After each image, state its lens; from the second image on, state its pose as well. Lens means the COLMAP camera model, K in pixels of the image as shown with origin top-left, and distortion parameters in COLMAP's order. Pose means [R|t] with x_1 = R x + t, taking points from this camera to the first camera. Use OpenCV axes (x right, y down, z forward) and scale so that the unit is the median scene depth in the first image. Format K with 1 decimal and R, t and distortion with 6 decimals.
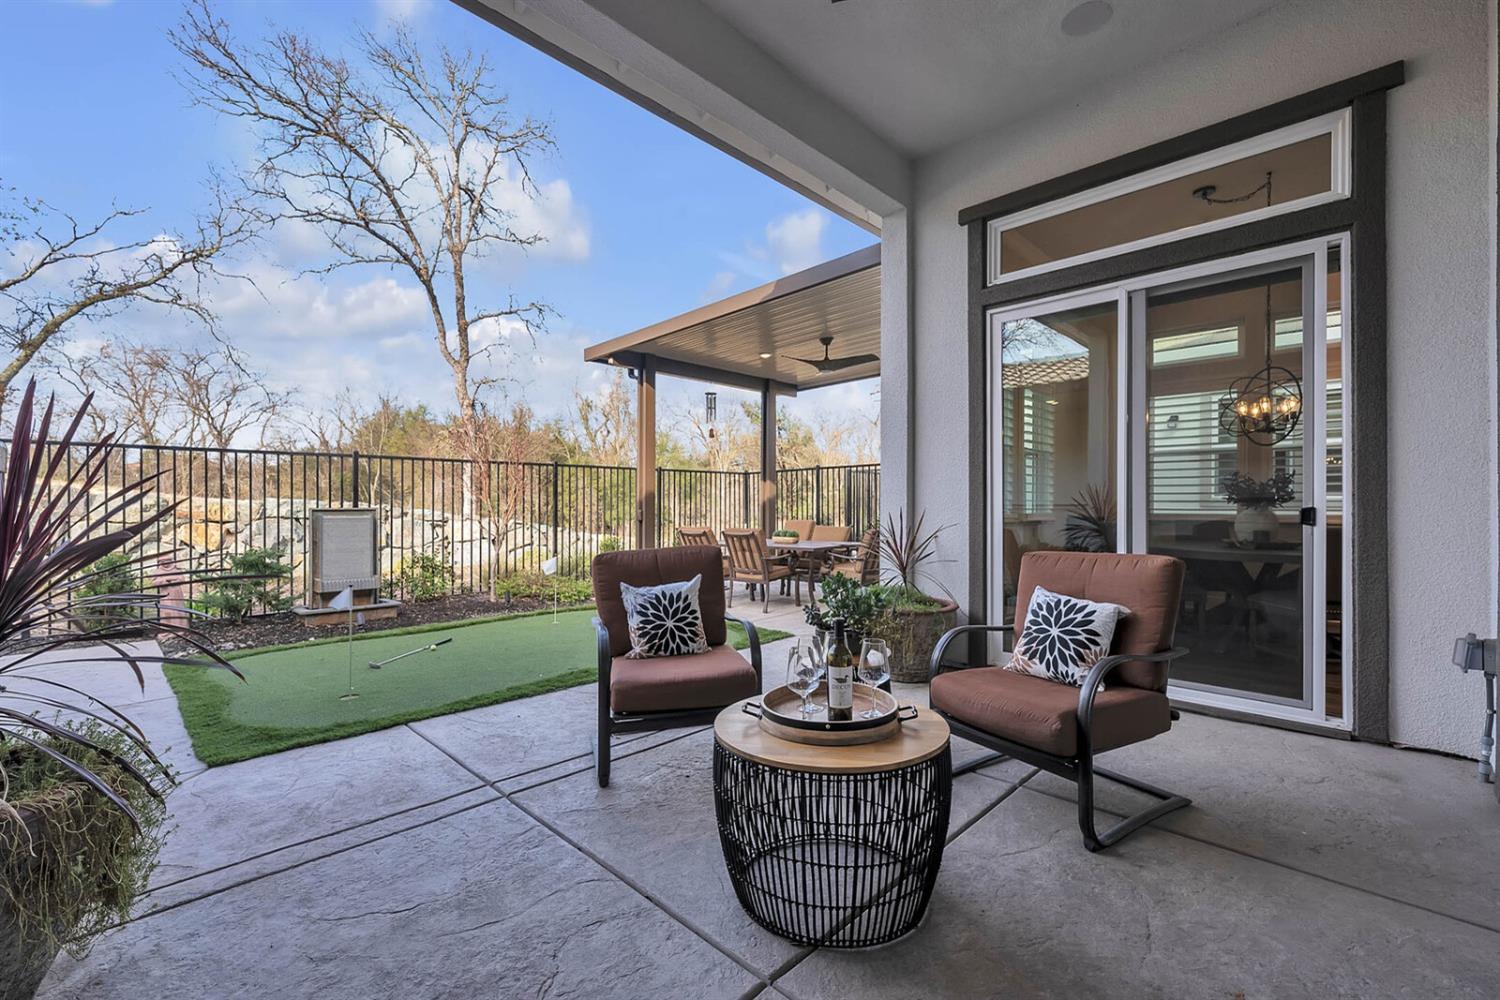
lens RADIAL K [[629.7, 0, 752.6], [0, 629.7, 494.8], [0, 0, 1]] dist [-0.002822, -0.000018]
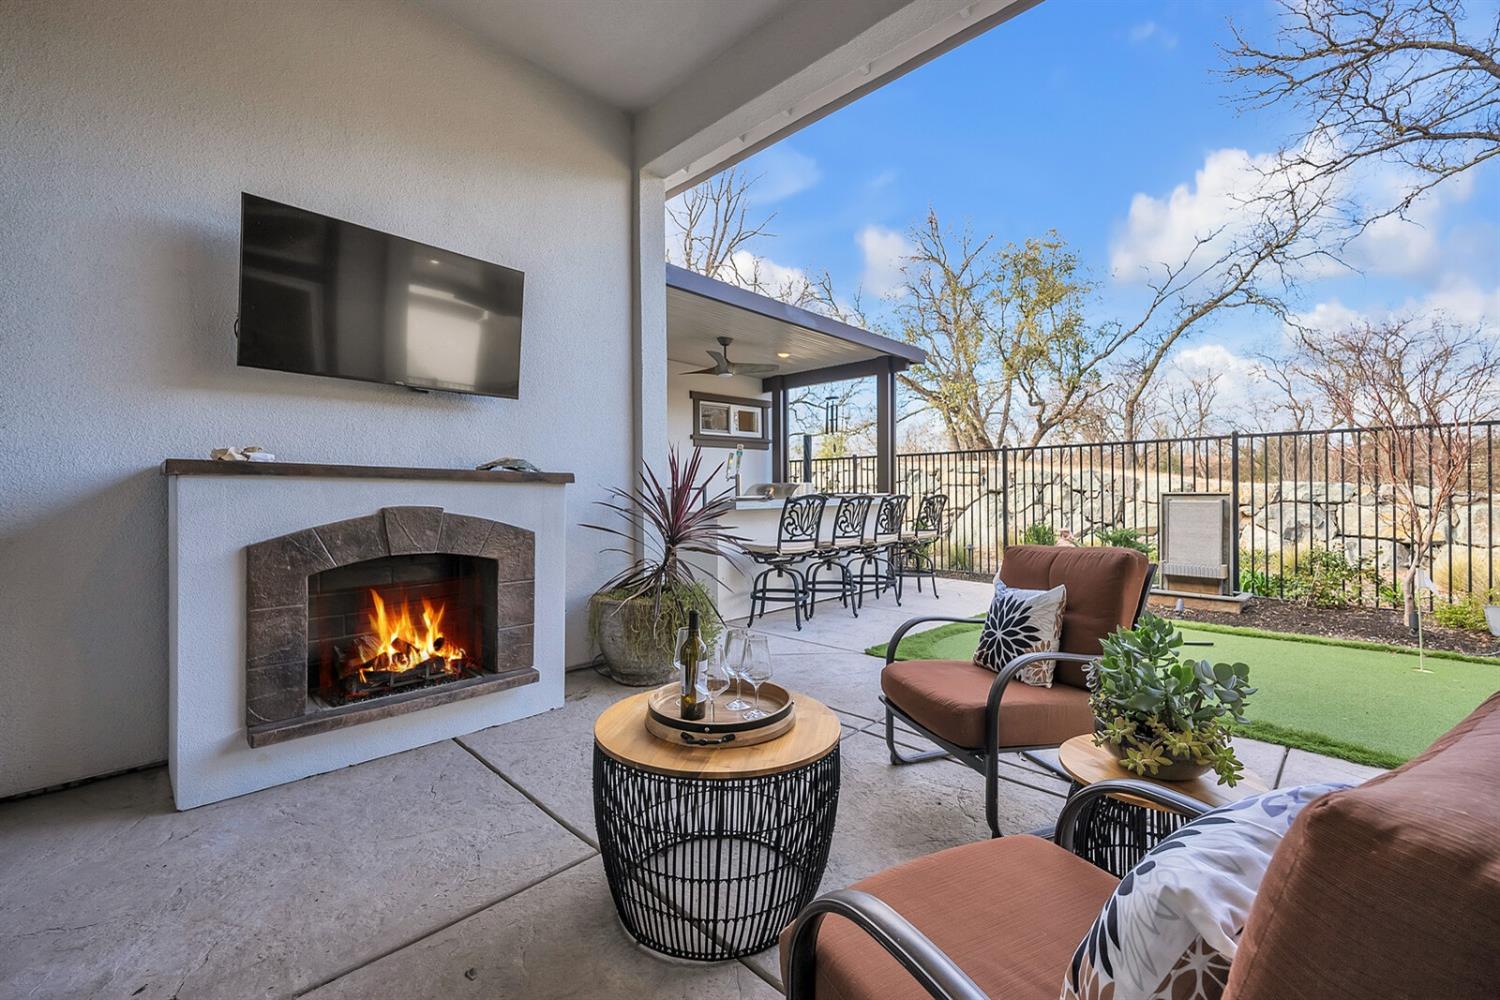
lens RADIAL K [[618.3, 0, 756.9], [0, 618.3, 483.4], [0, 0, 1]] dist [-0.000183, -0.000111]
pose [[0.002521, -0.013045, -0.999912, 0.161132], [0.022651, 0.999659, -0.012985, 0.002036], [0.999740, -0.022616, 0.002815, 0.158741]]
